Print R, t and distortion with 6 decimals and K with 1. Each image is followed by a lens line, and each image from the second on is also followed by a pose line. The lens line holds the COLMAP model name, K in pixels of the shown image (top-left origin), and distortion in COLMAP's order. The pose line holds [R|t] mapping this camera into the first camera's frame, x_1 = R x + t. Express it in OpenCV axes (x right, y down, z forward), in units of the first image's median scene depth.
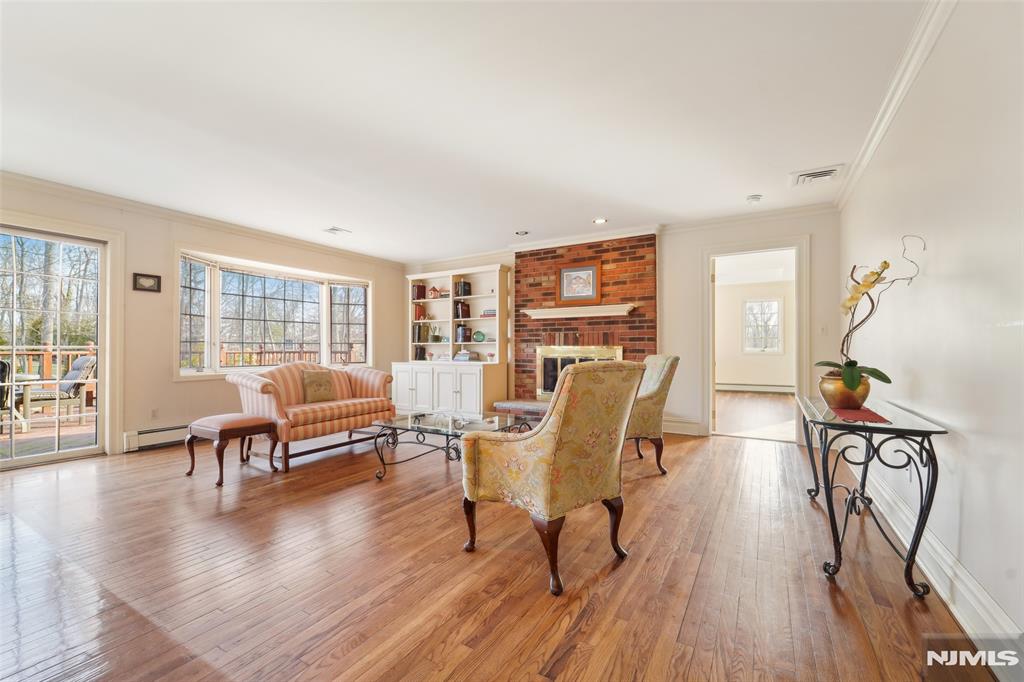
lens RADIAL K [[425.9, 0, 510.9], [0, 425.9, 348.0], [0, 0, 1]] dist [0.000600, -0.003000]
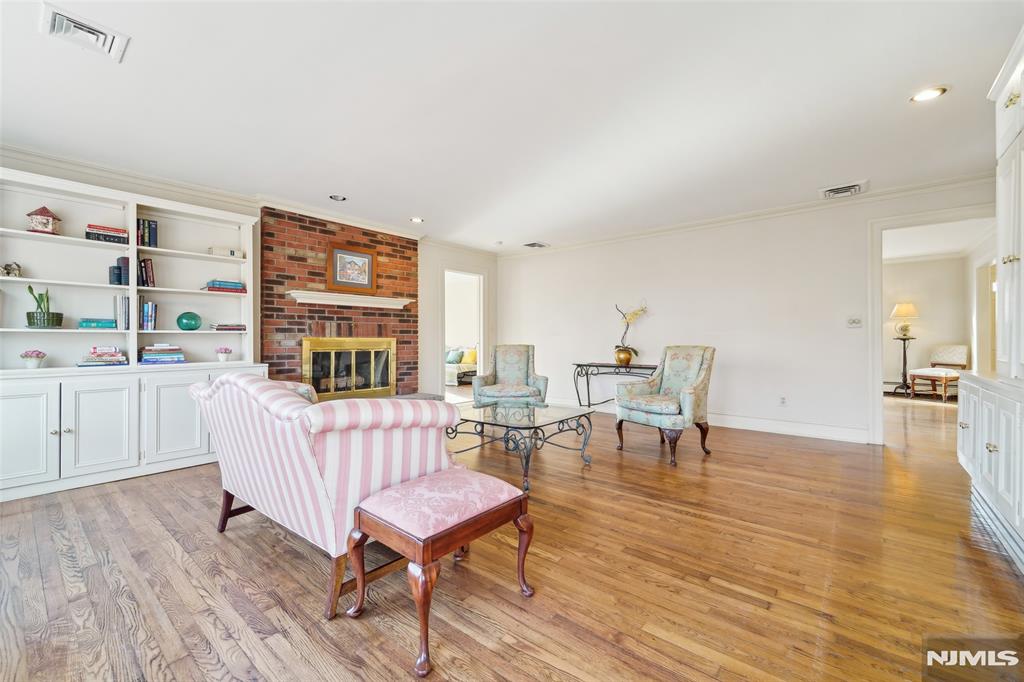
lens RADIAL K [[420.4, 0, 512.9], [0, 420.4, 337.8], [0, 0, 1]] dist [0.000900, 0.000100]
pose [[0.151723, 0.003887, 0.988415, -0.742159], [0.000579, 0.999992, -0.004021, -0.000585], [-0.988423, 0.001182, 0.151720, 0.571389]]
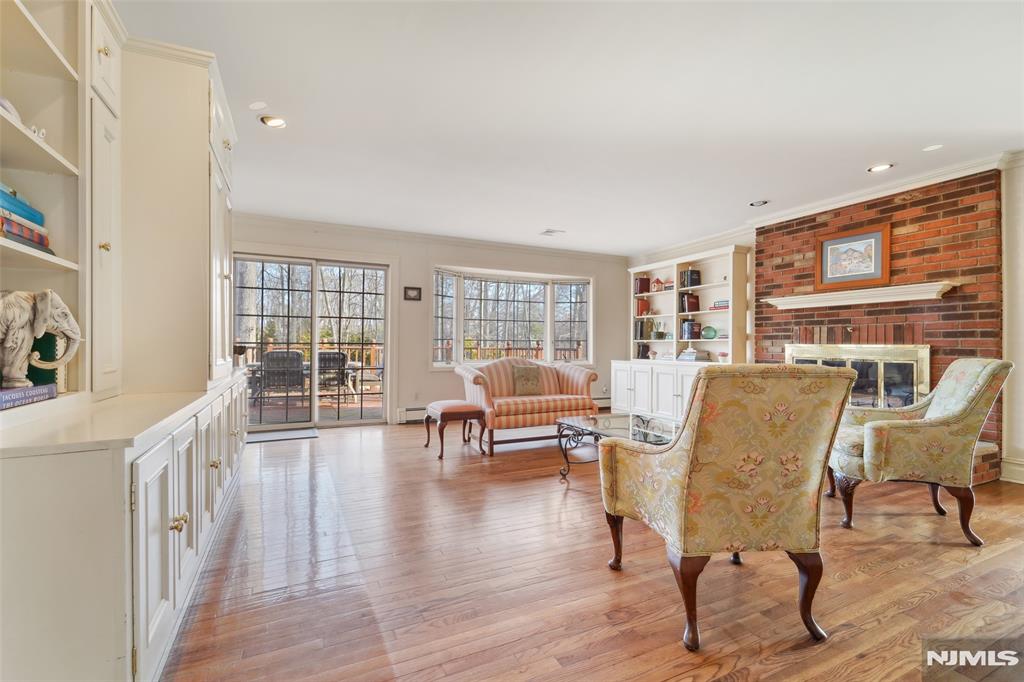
lens RADIAL K [[444.1, 0, 496.9], [0, 444.1, 343.6], [0, 0, 1]] dist [0.001712, 0.000113]
pose [[0.825591, 0.003368, -0.564260, 0.095630], [-0.005966, 0.999978, -0.002762, -0.000176], [0.564238, 0.005647, 0.825593, 0.029978]]
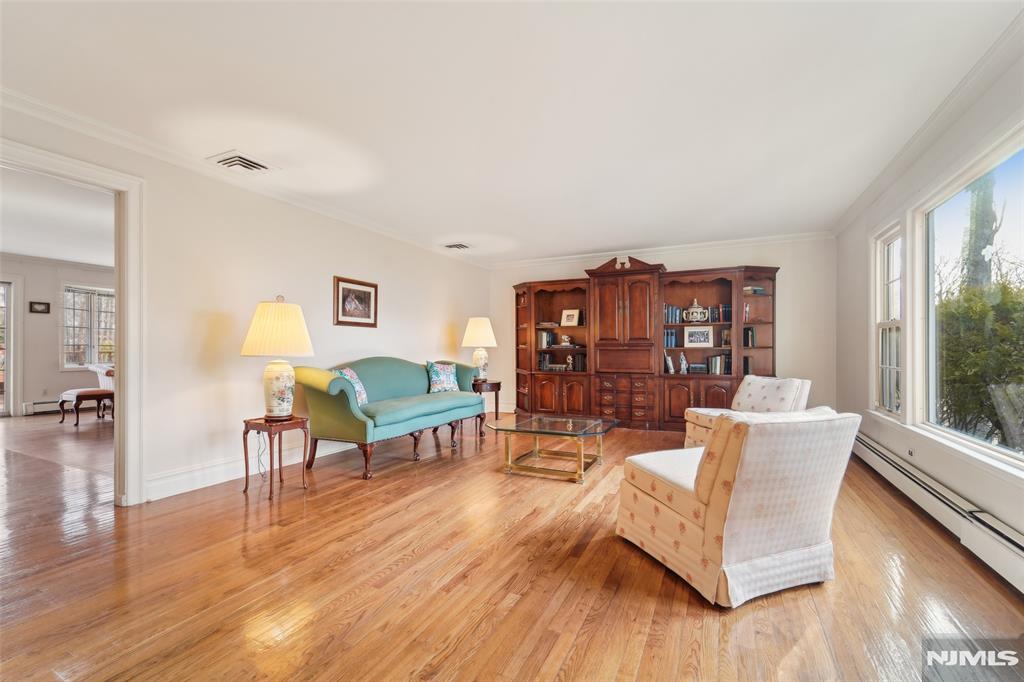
lens RADIAL K [[425.9, 0, 510.9], [0, 425.9, 348.0], [0, 0, 1]] dist [0.000600, -0.003000]
pose [[0.995970, 0.000843, 0.089684, 0.610277], [-0.001081, 0.999996, 0.002602, -0.009103], [-0.089681, -0.002688, 0.995967, -0.592286]]
